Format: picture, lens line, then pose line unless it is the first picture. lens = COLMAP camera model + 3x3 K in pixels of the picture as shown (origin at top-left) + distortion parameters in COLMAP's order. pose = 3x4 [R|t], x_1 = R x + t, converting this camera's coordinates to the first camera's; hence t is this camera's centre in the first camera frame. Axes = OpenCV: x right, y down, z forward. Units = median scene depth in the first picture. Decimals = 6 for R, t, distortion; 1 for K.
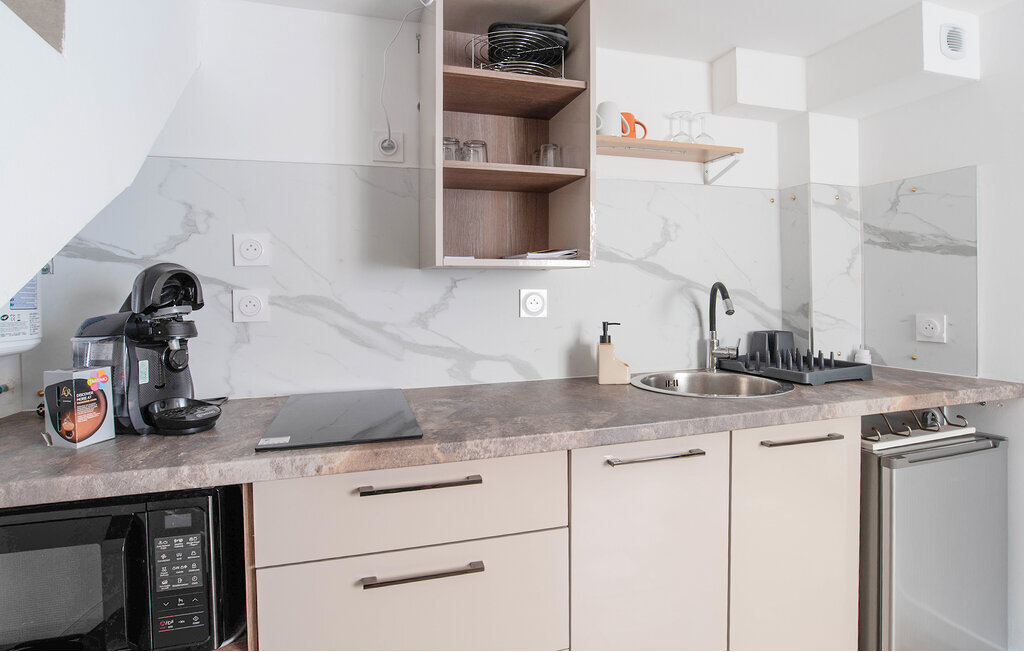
lens RADIAL K [[540.1, 0, 497.3], [0, 540.1, 304.9], [0, 0, 1]] dist [-0.041600, 0.018372]
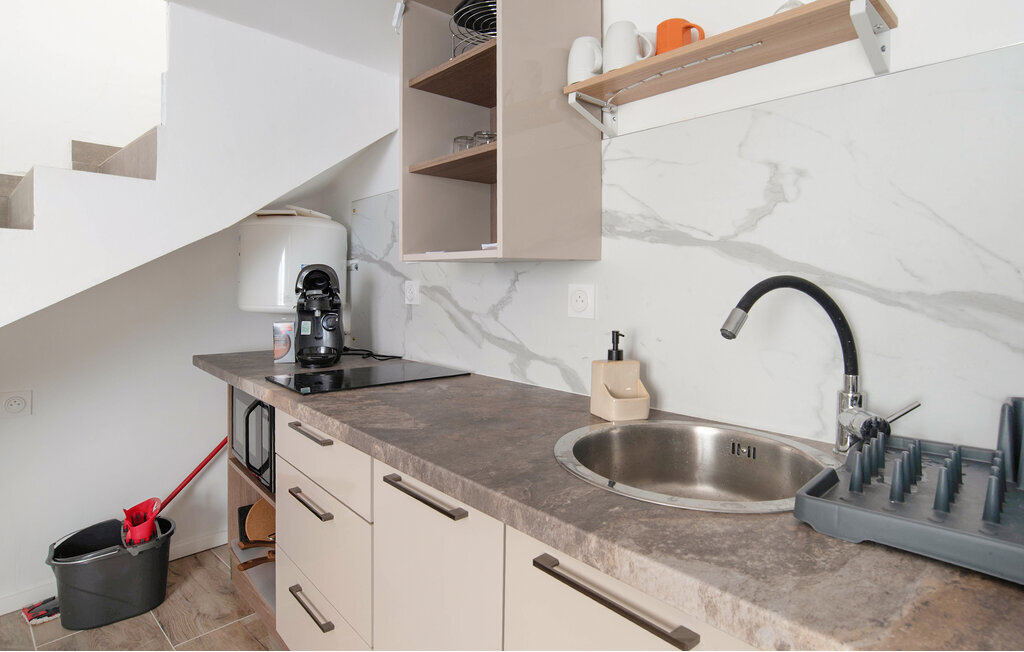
lens RADIAL K [[536.9, 0, 512.3], [0, 536.9, 289.5], [0, 0, 1]] dist [-0.040054, 0.017397]
pose [[0.431042, 0.023578, -0.902024, 0.797129], [-0.038299, 0.999236, 0.007817, -0.024048], [0.901519, 0.031177, 0.431616, 0.577852]]
